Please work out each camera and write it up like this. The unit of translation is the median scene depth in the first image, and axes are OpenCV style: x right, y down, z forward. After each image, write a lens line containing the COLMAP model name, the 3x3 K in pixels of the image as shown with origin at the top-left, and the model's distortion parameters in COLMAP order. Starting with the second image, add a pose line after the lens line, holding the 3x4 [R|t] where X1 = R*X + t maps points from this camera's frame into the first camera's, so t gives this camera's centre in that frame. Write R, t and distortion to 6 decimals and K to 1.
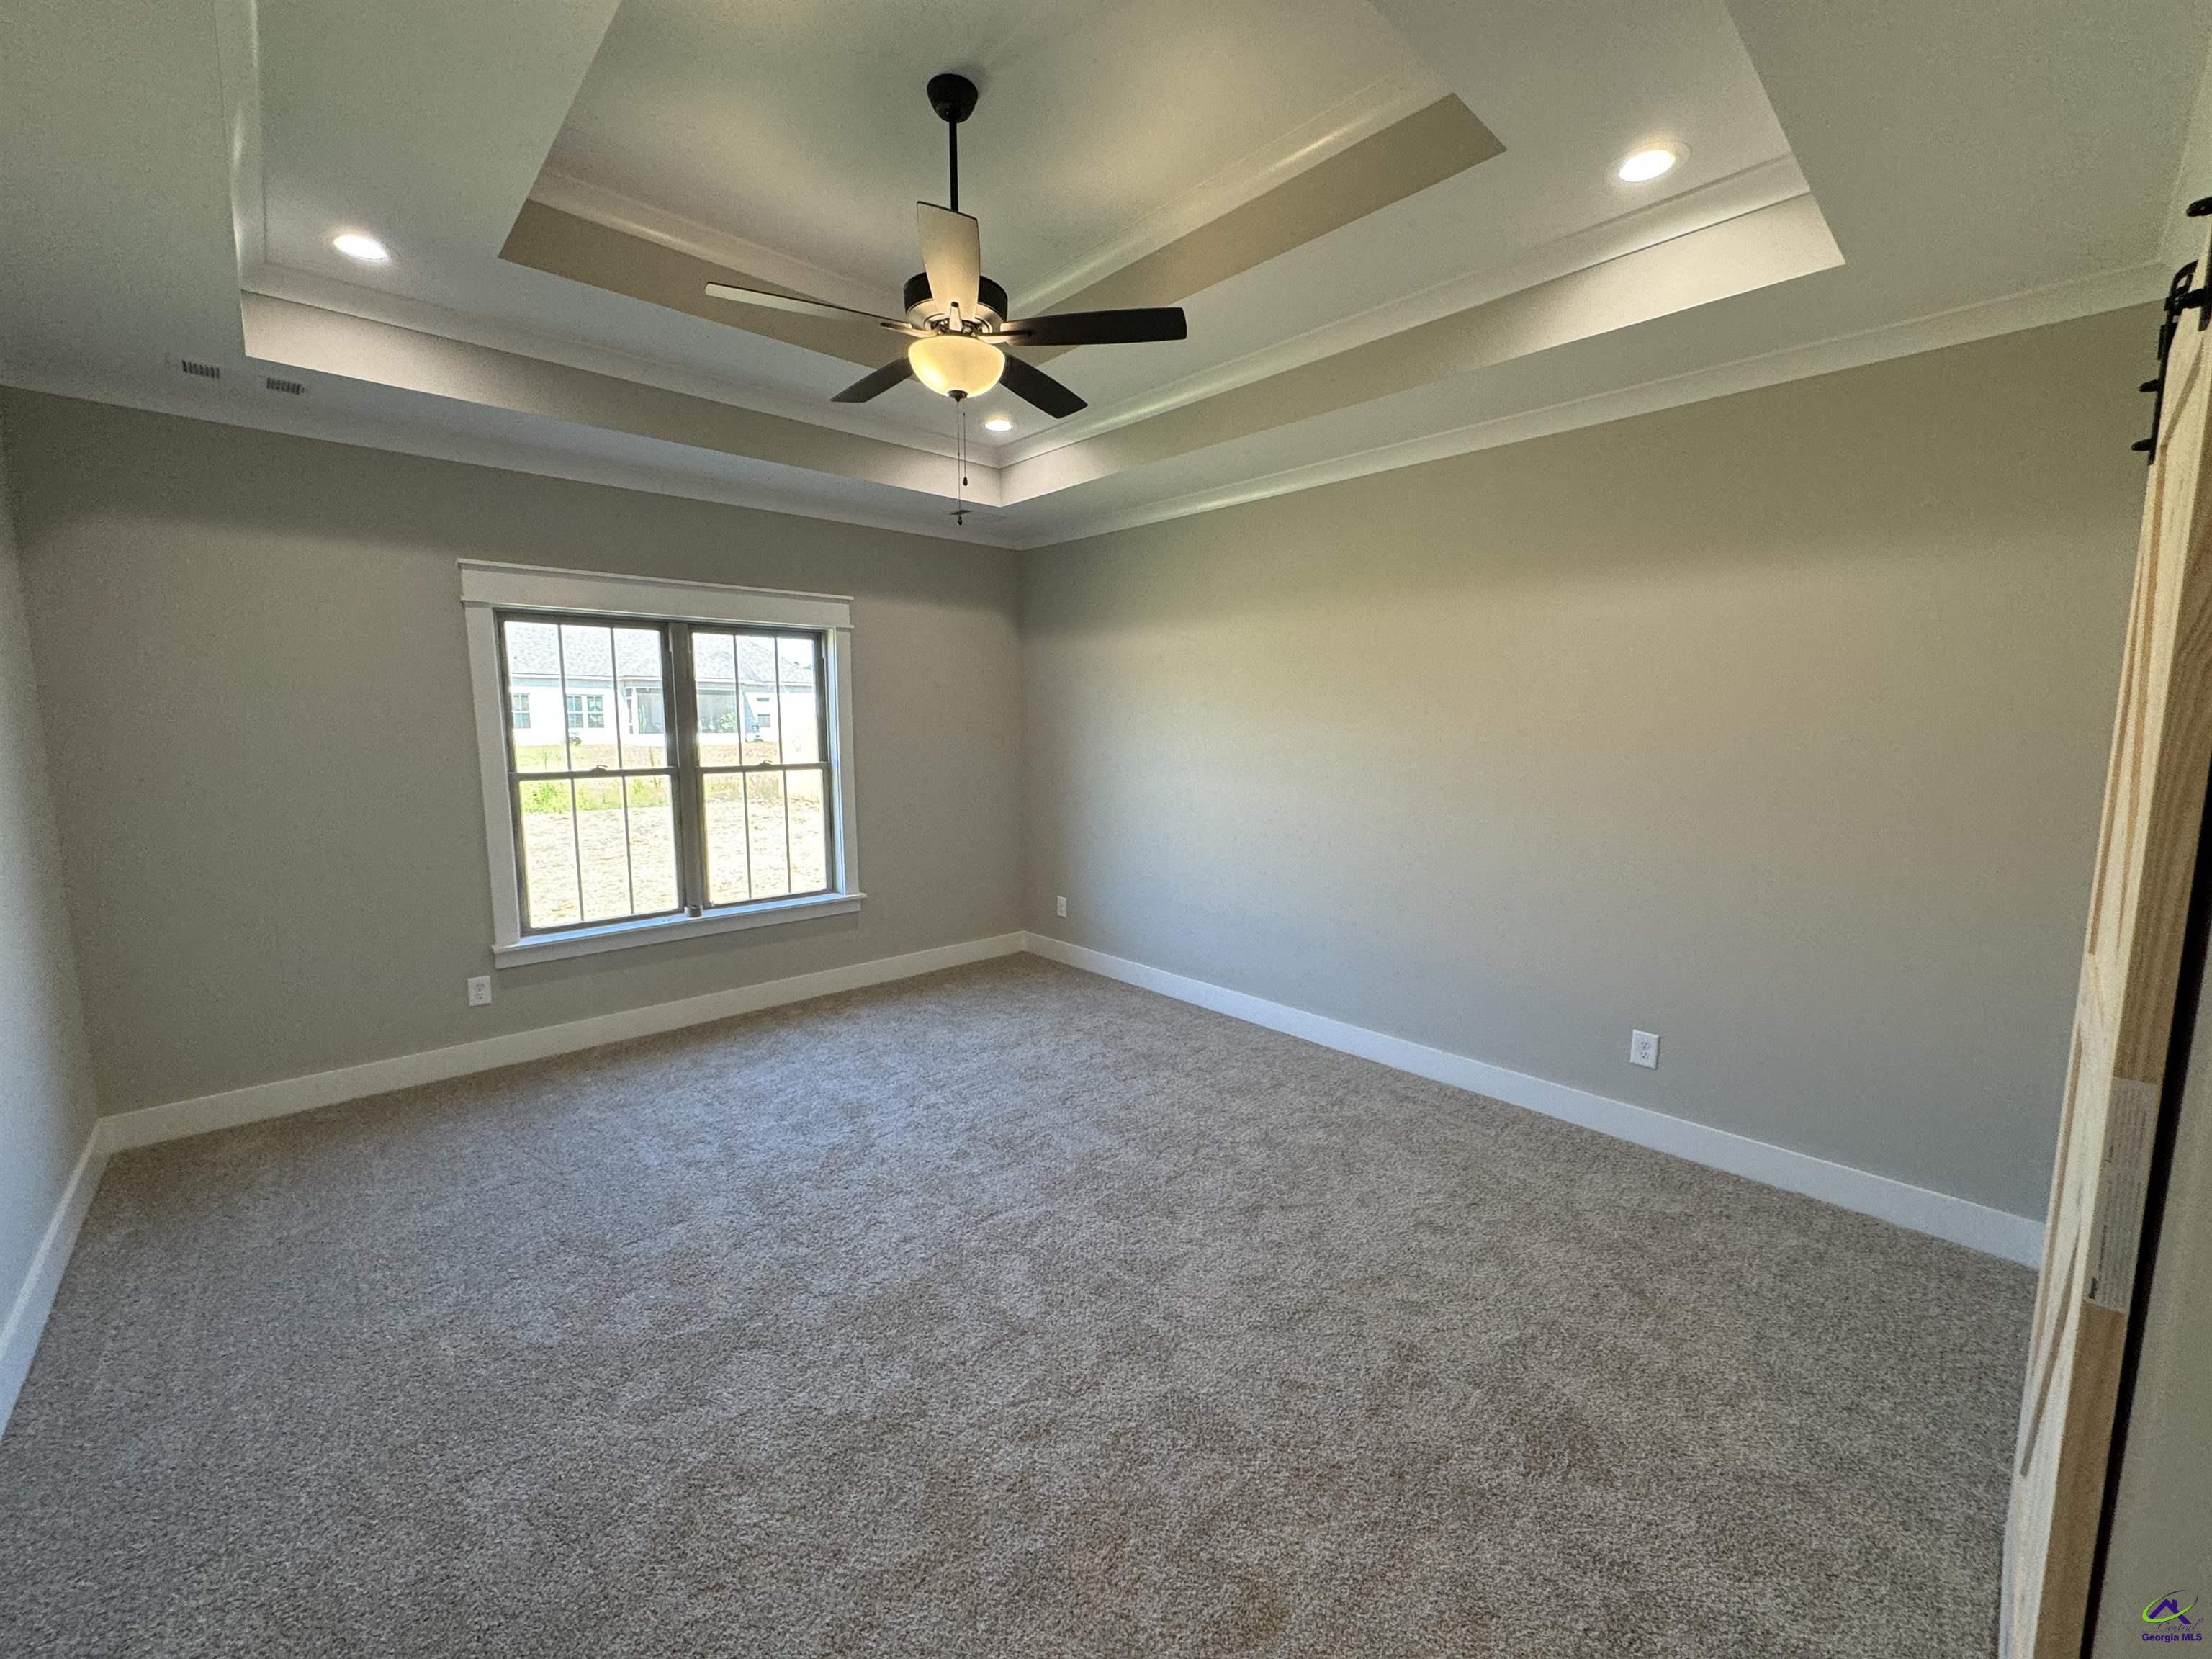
lens RADIAL K [[880.6, 0, 1117.4], [0, 880.6, 825.2], [0, 0, 1]] dist [-0.003472, 0.000950]
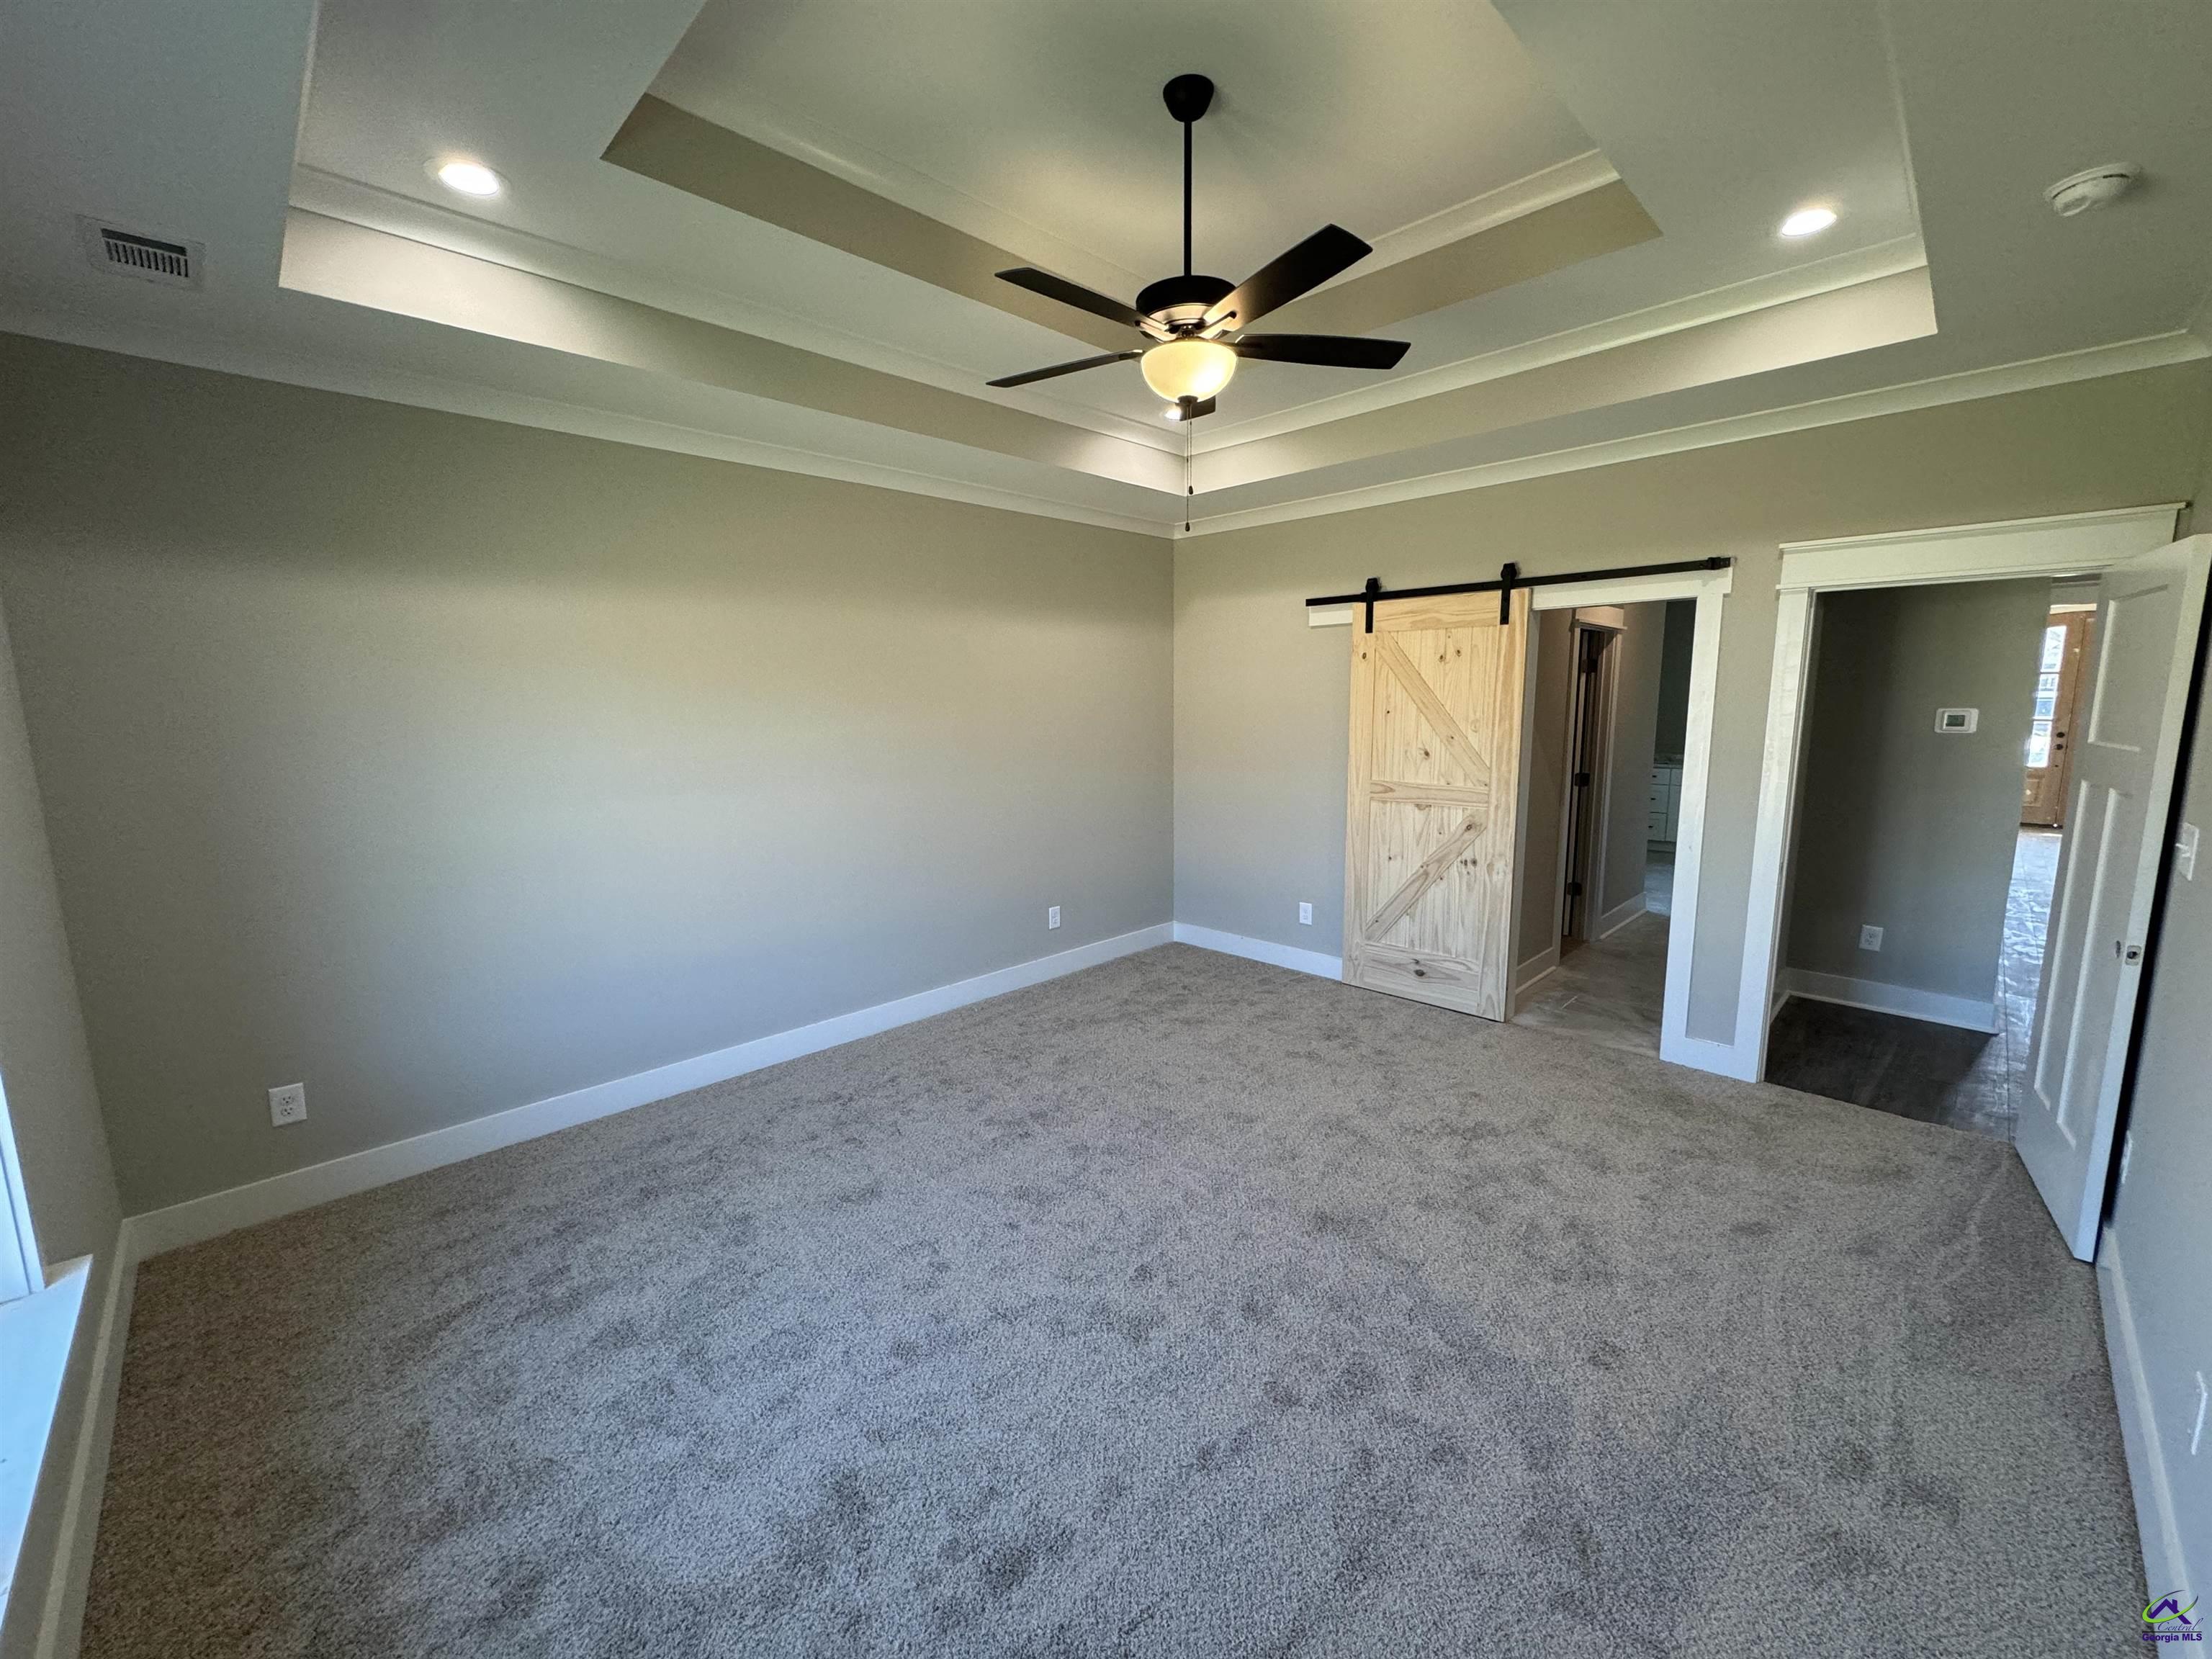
lens RADIAL K [[880.6, 0, 1098.2], [0, 880.6, 829.1], [0, 0, 1]] dist [-0.003472, 0.000950]
pose [[-0.019038, -0.152358, 0.988142, -0.952453], [0.132553, 0.979212, 0.153535, -0.137313], [-0.990993, 0.133904, 0.001553, 0.894542]]
